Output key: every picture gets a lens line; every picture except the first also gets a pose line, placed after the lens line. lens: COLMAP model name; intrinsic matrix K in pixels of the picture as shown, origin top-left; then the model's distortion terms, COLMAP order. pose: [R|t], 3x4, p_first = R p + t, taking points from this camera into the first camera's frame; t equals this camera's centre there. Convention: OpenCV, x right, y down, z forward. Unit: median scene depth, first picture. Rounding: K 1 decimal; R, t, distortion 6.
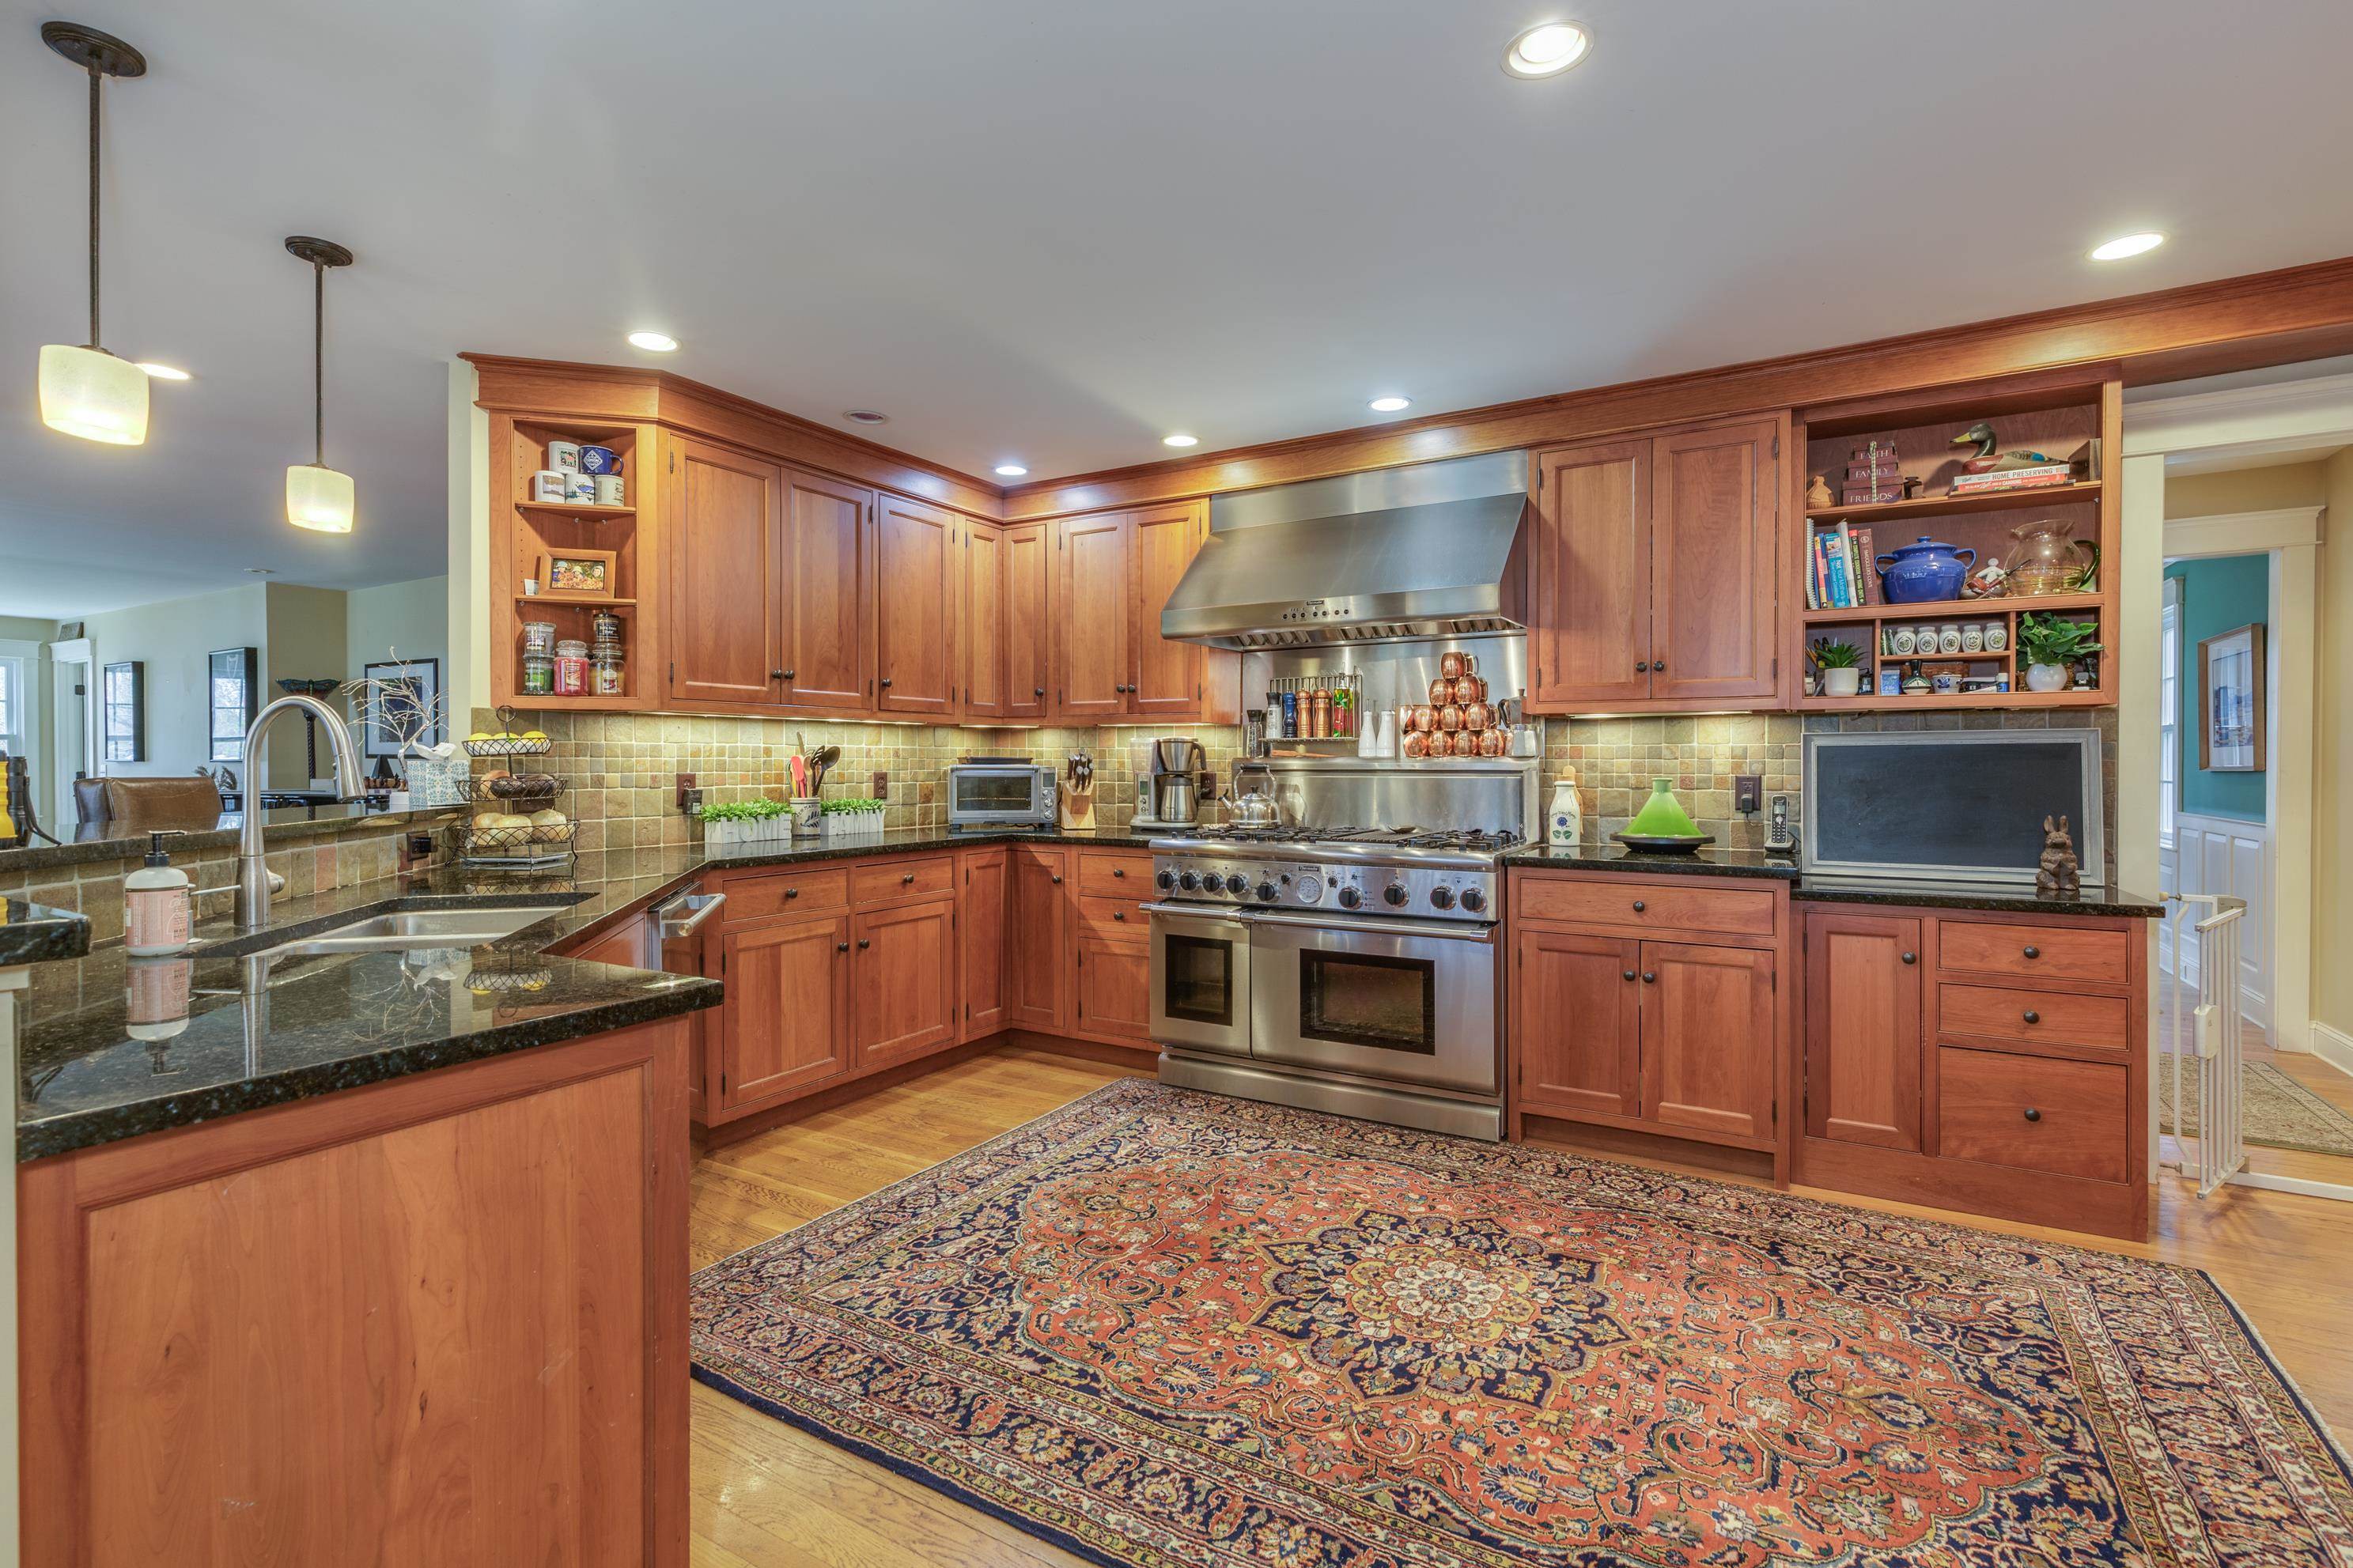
lens RADIAL K [[1071.8, 0, 1168.5], [0, 1071.8, 775.9], [0, 0, 1]] dist [0.004603, -0.000917]
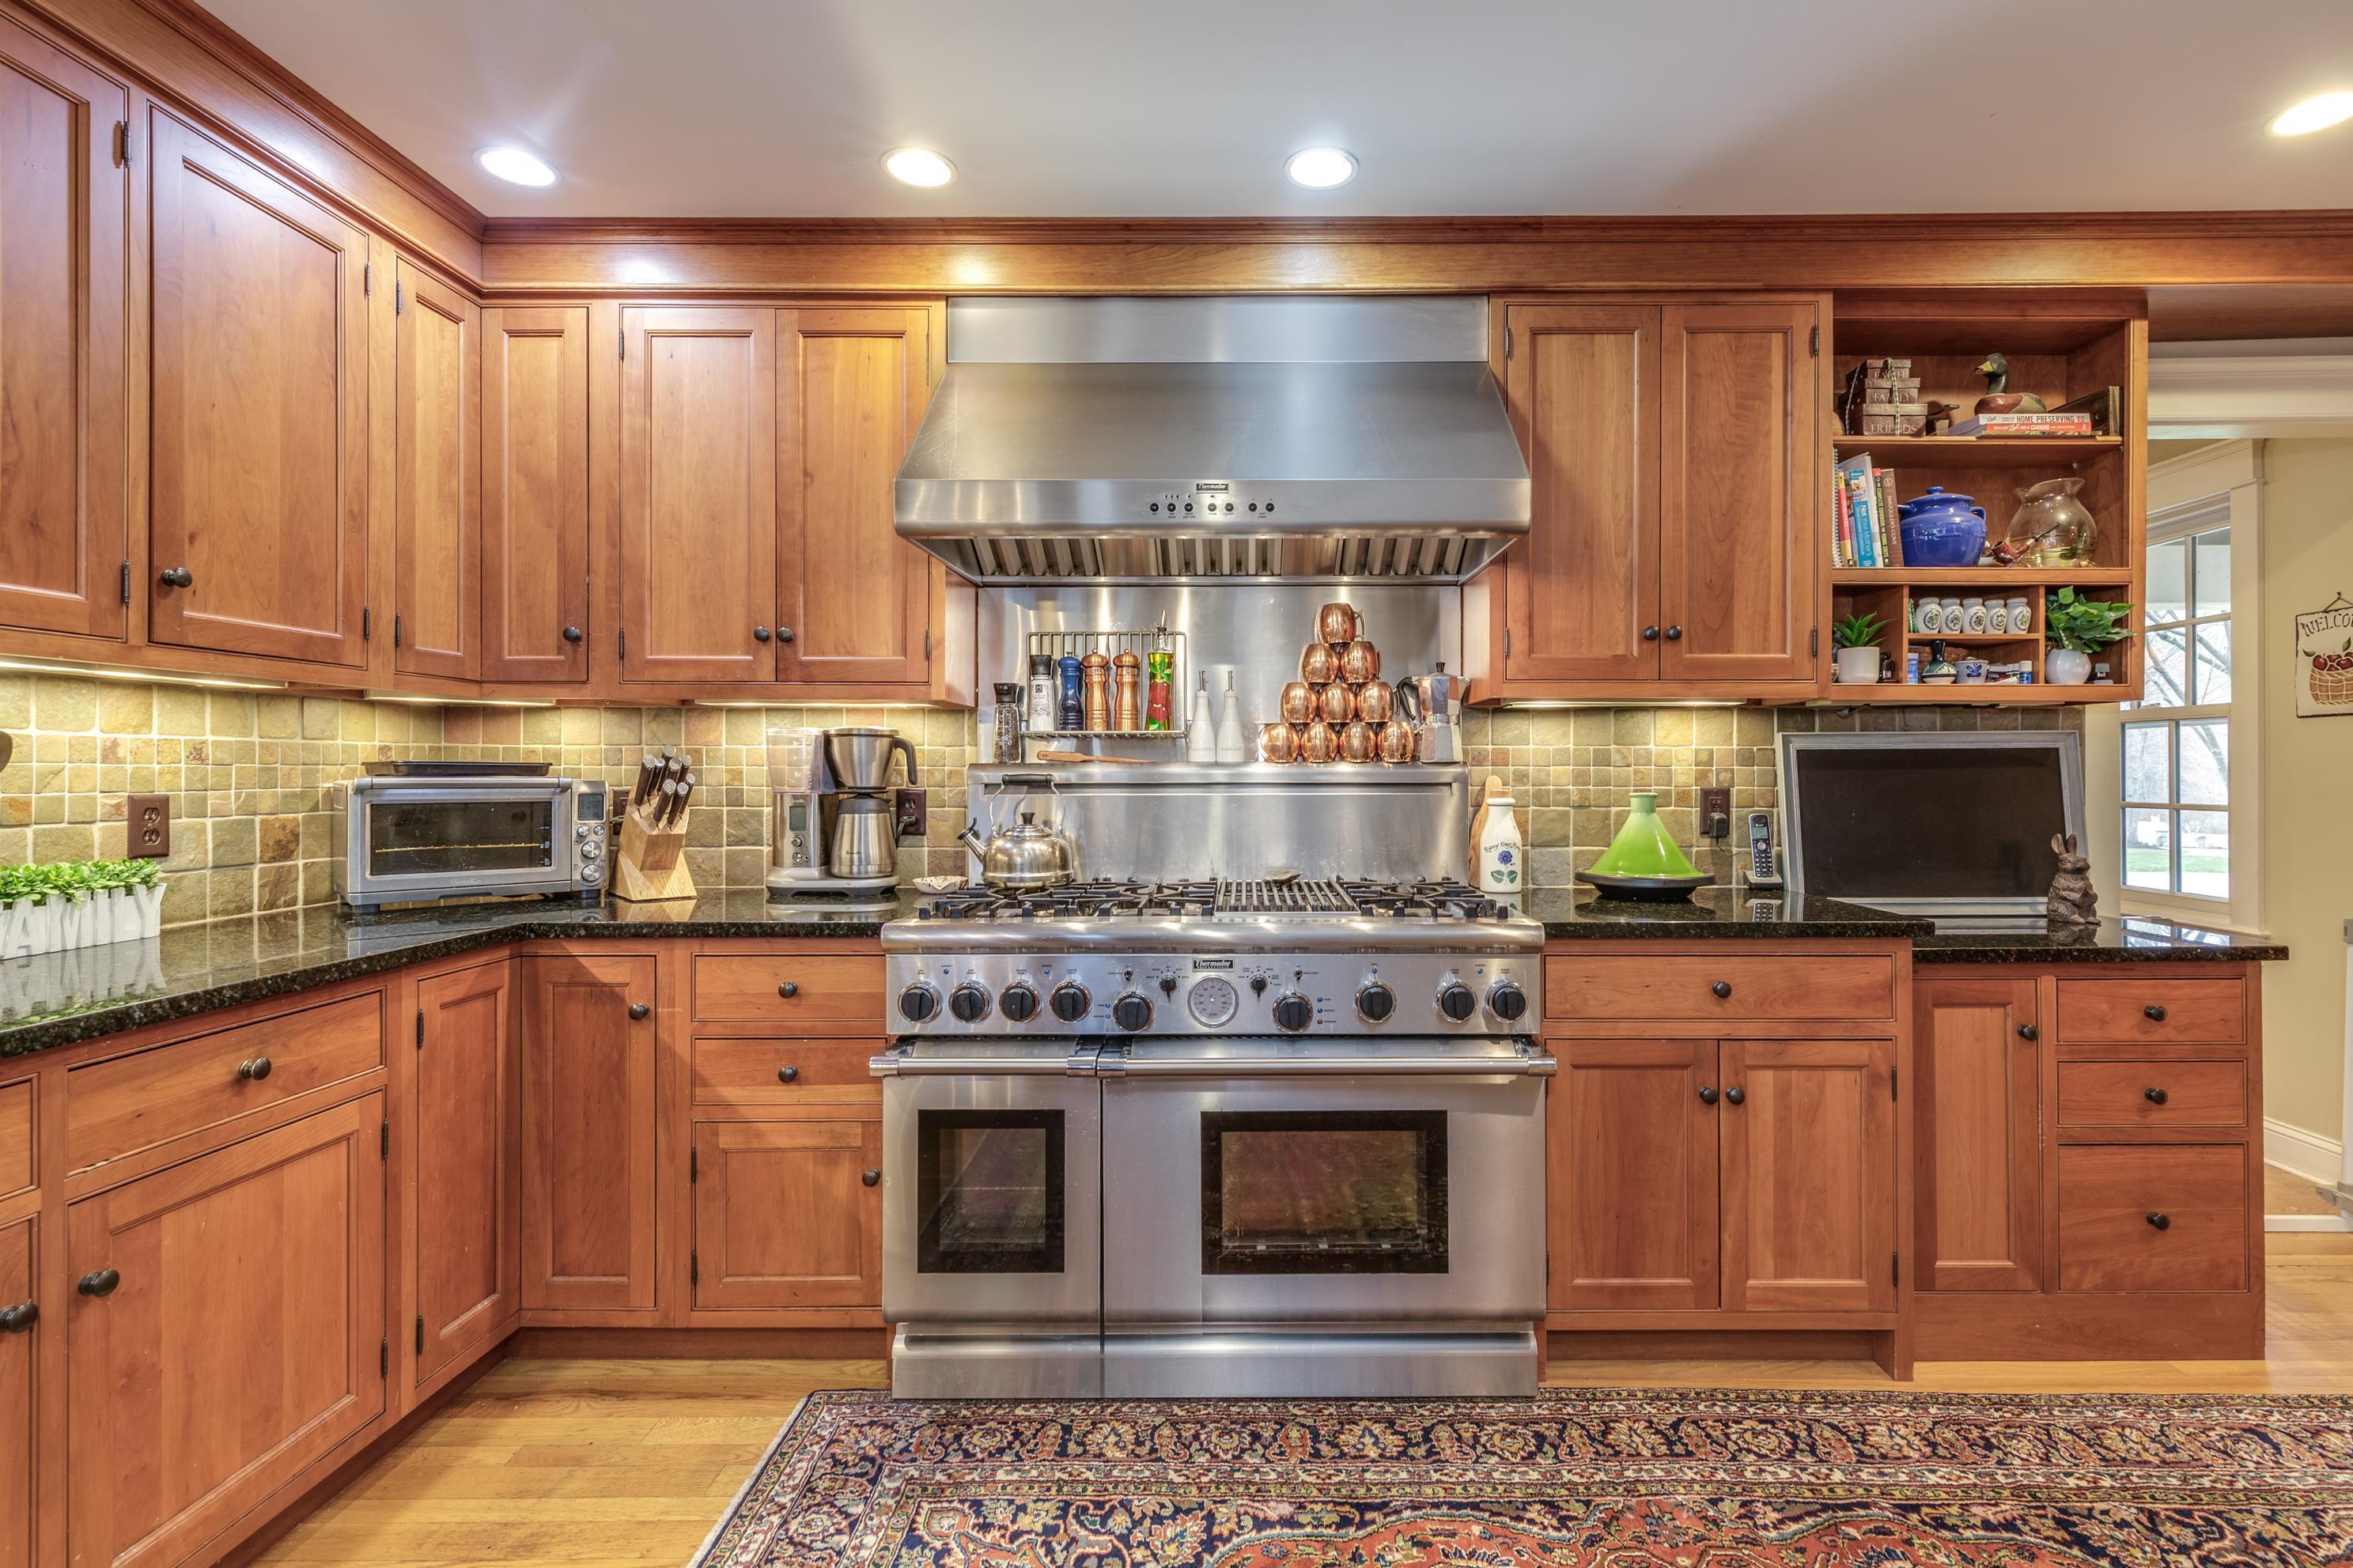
lens RADIAL K [[1071.8, 0, 1193.3], [0, 1071.8, 771.1], [0, 0, 1]] dist [0.004603, -0.000917]
pose [[0.865923, -0.001508, 0.500175, -0.152264], [0.007315, 0.999927, -0.009650, -0.007570], [-0.500123, 0.012016, 0.865871, 0.521685]]
